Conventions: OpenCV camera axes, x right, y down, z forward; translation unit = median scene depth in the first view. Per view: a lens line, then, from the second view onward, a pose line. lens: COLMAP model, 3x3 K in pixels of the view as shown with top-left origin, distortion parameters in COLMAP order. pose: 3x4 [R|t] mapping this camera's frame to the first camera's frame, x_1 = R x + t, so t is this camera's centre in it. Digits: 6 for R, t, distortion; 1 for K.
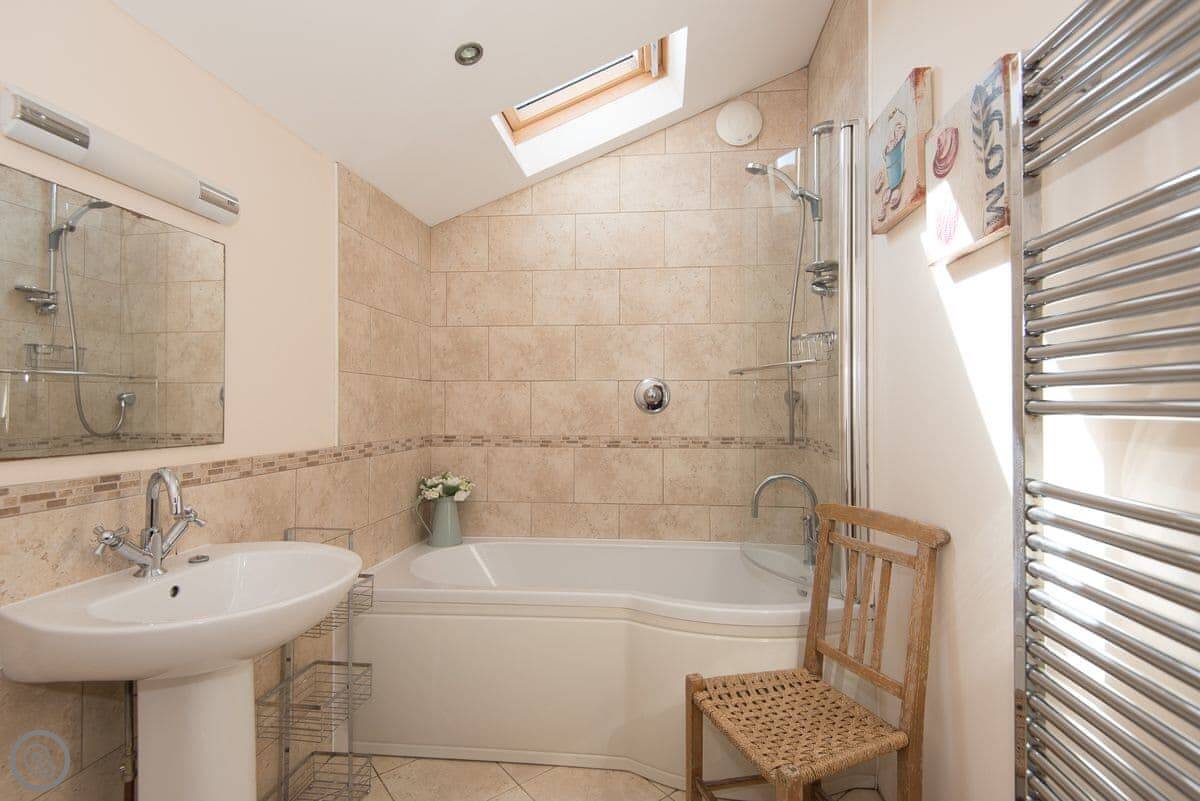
lens RADIAL K [[575.3, 0, 593.3], [0, 575.3, 401.8], [0, 0, 1]] dist [0.023995, -0.014711]
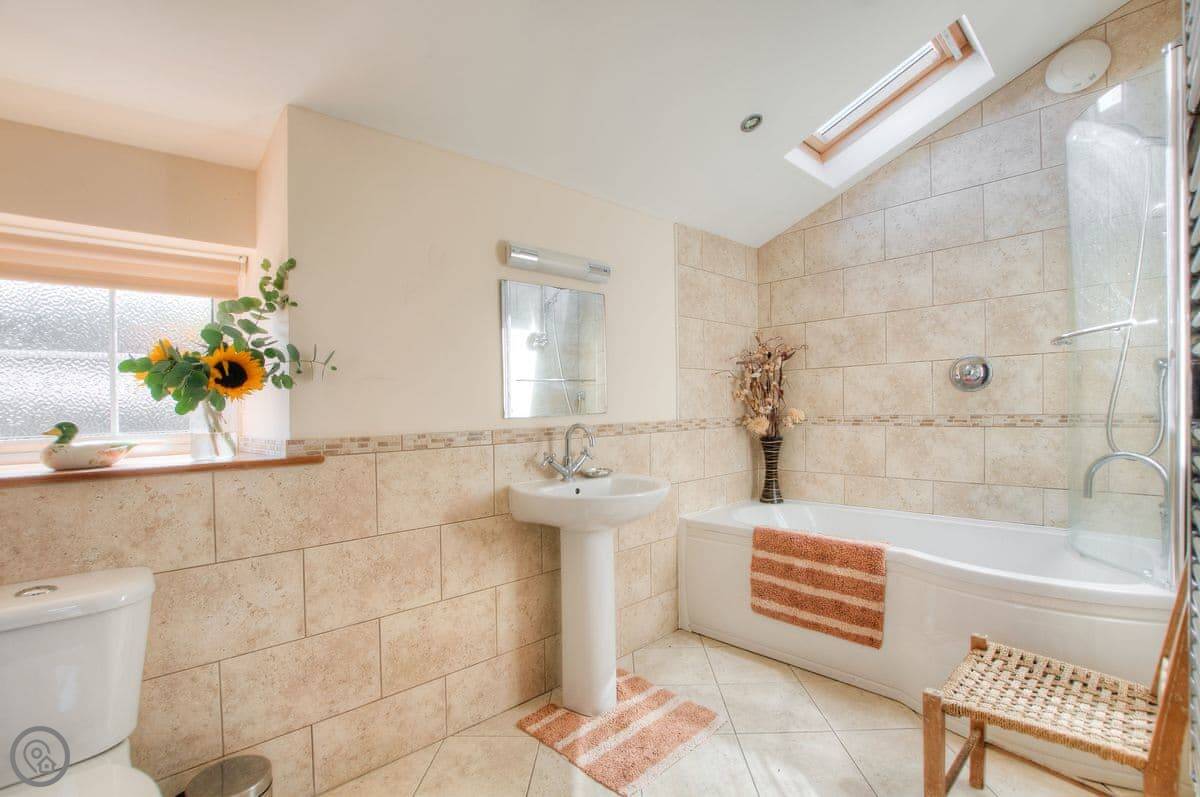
lens RADIAL K [[575.3, 0, 595.5], [0, 575.3, 390.6], [0, 0, 1]] dist [0.023995, -0.014711]
pose [[0.761111, -0.037924, -0.647512, 0.347889], [0.023875, 0.999251, -0.030460, 0.045273], [0.648182, 0.007724, 0.761447, -0.236882]]
